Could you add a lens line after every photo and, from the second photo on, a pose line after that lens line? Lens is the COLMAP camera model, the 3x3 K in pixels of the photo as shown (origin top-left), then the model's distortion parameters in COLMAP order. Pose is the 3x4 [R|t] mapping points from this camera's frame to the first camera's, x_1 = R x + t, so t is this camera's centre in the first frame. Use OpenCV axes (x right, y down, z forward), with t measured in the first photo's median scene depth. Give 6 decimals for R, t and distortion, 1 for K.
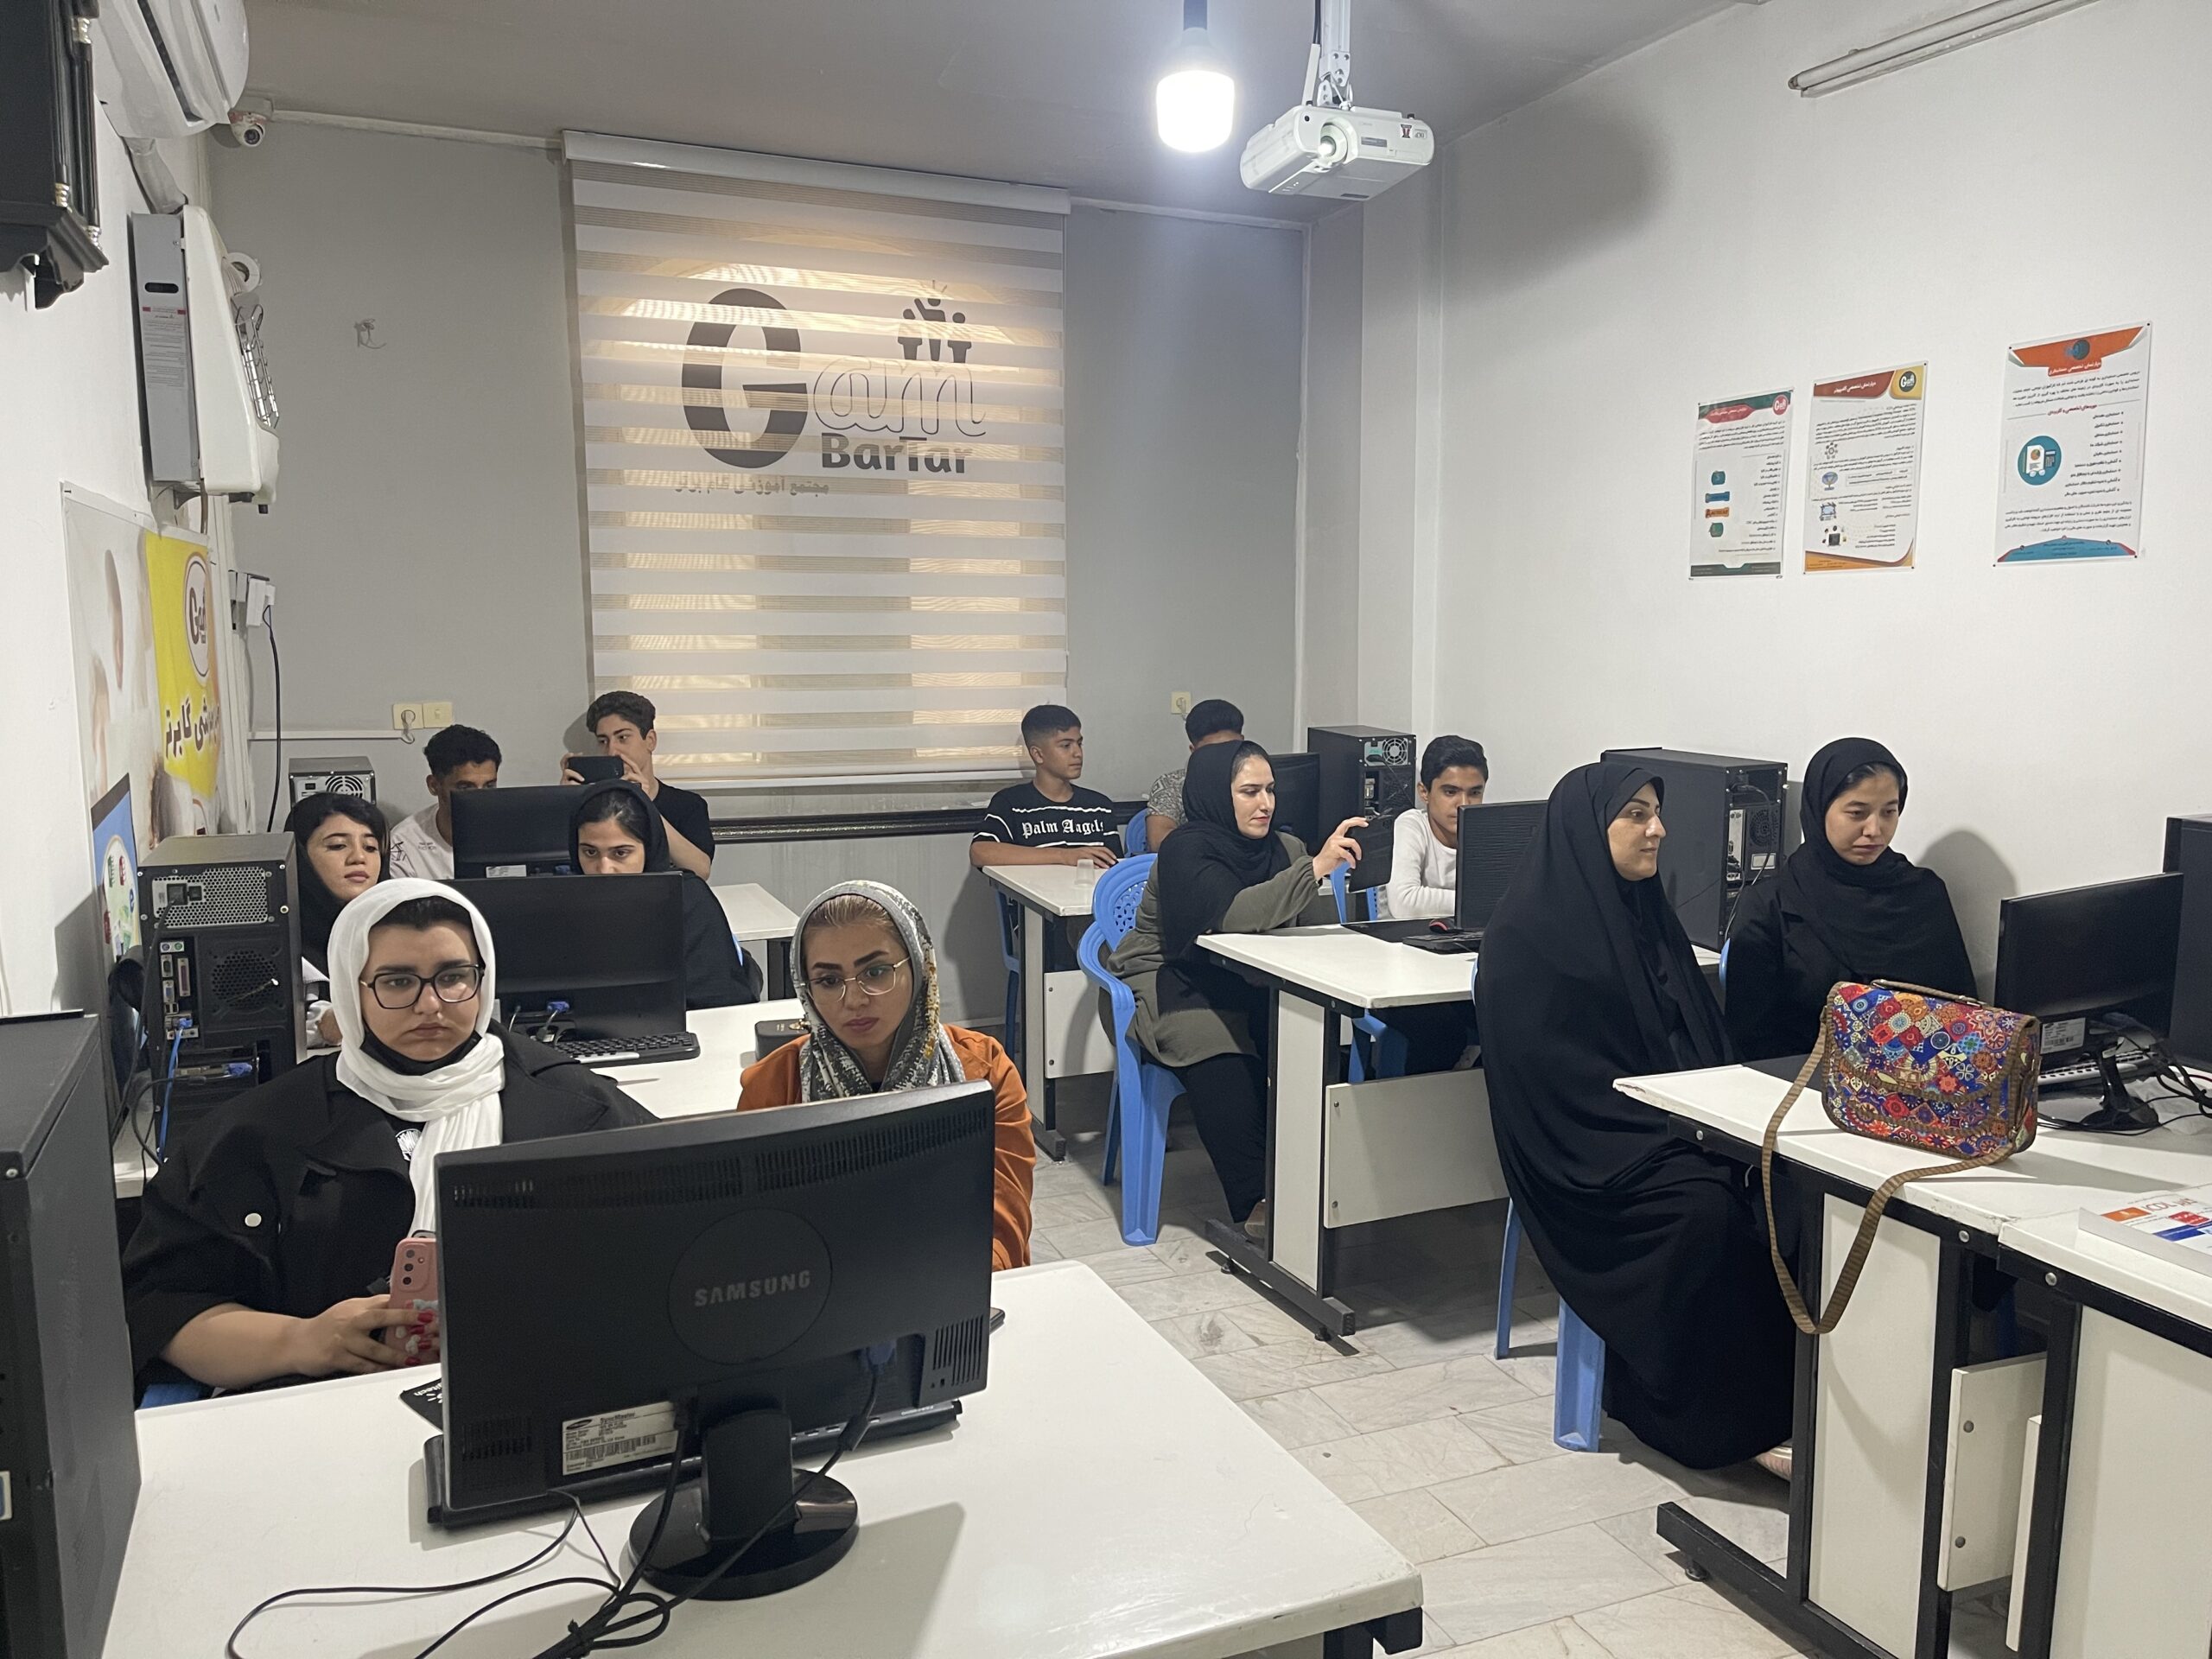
lens RADIAL K [[1613.3, 0, 1102.2], [0, 1613.3, 833.5], [0, 0, 1]] dist [0.056162, 0.003419]
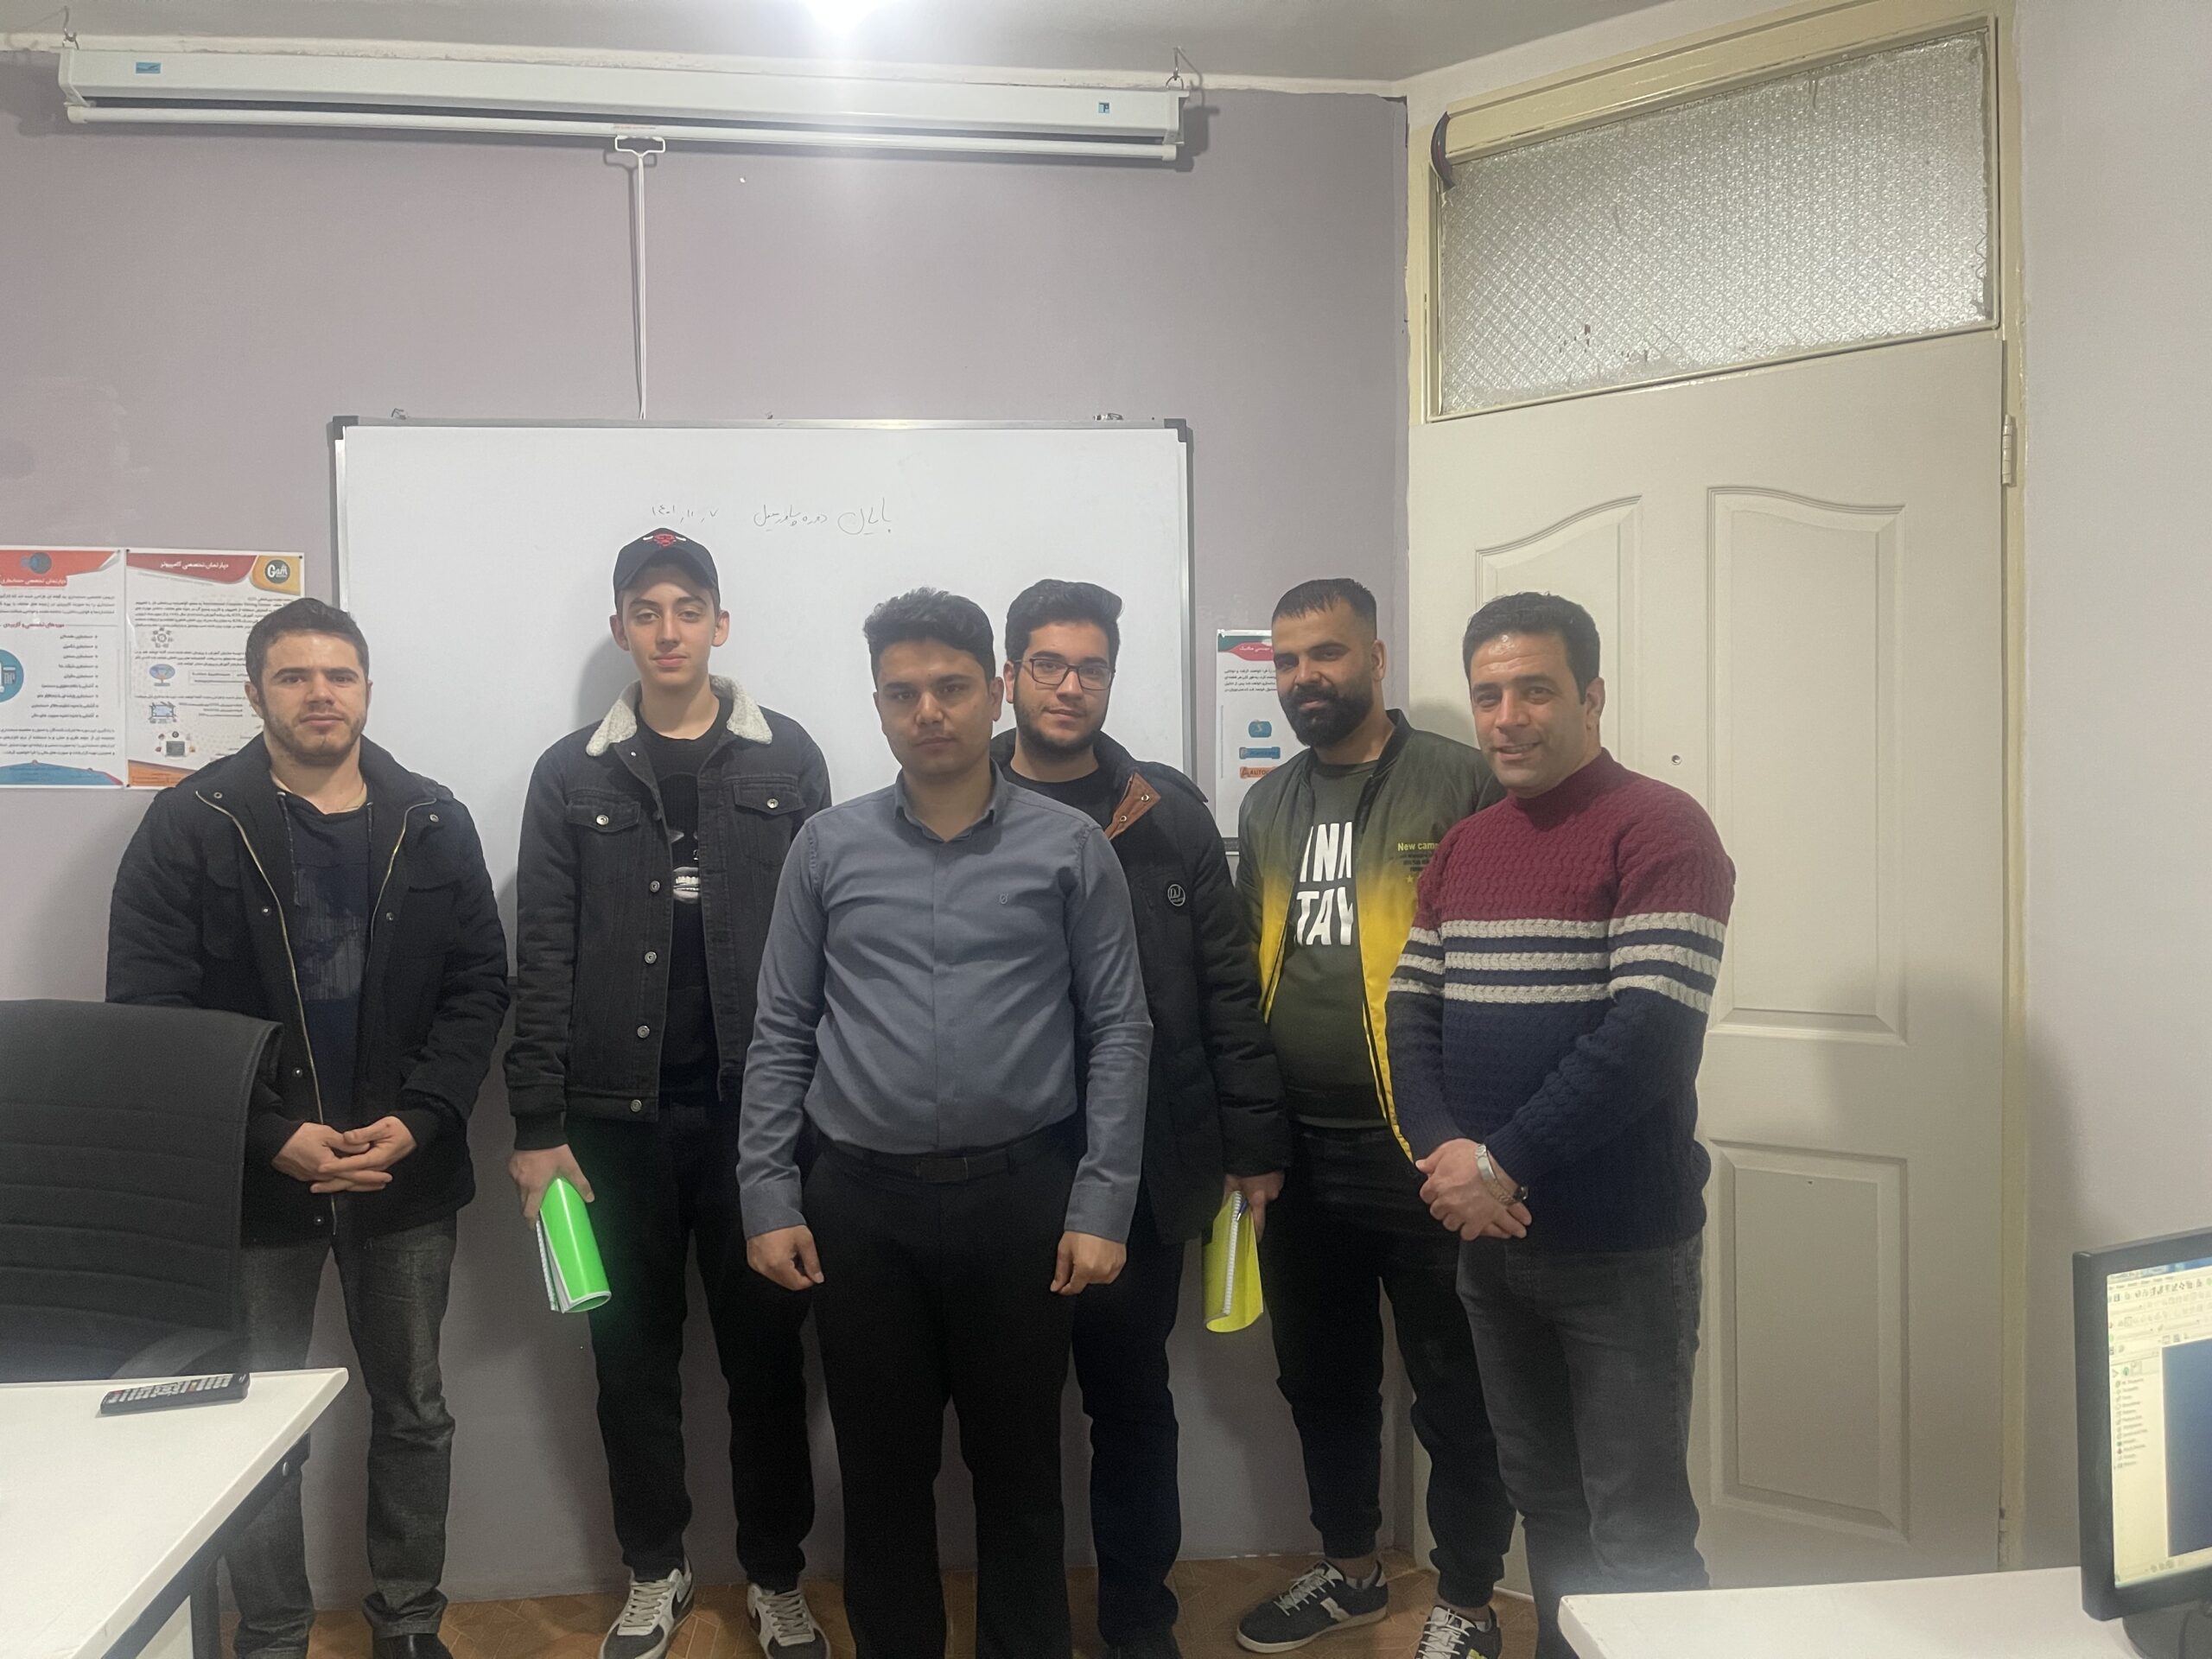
lens RADIAL K [[1619.8, 0, 1101.6], [0, 1619.8, 836.0], [0, 0, 1]] dist [0.006401, 0.000098]
pose [[0.304708, 0.015401, 0.952321, -0.090170], [0.117434, 0.991633, -0.053611, -0.023373], [-0.945178, 0.128171, 0.300350, 0.188518]]
